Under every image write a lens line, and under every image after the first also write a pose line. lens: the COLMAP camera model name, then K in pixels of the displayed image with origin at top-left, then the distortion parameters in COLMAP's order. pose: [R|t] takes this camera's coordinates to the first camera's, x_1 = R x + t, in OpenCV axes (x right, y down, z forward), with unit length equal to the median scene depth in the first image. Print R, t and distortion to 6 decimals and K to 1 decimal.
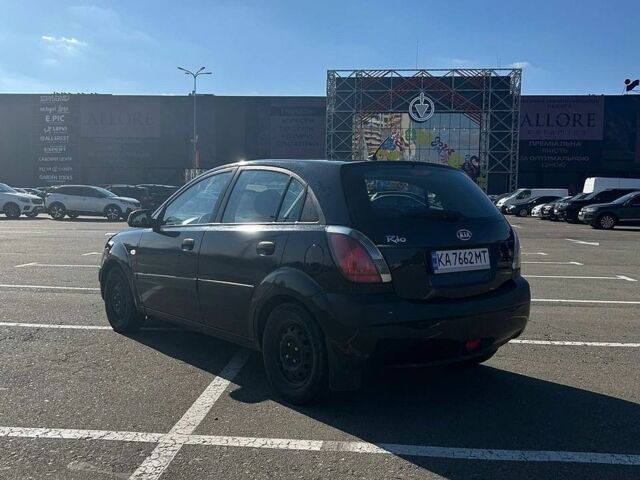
lens RADIAL K [[640.8, 0, 310.2], [0, 640.8, 239.7], [0, 0, 1]] dist [0.016506, -0.024877]
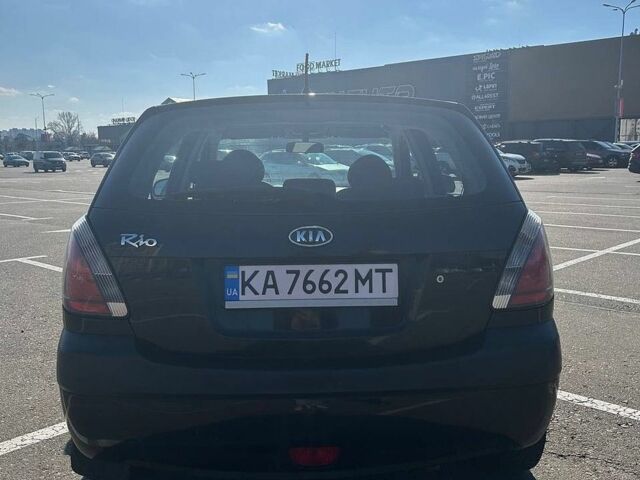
lens RADIAL K [[640.8, 0, 310.2], [0, 640.8, 239.7], [0, 0, 1]] dist [0.016506, -0.024877]
pose [[0.794714, 0.057503, -0.604255, 0.516596], [-0.016460, 0.997178, 0.073248, -0.039483], [0.606761, -0.048265, 0.793417, 0.575159]]
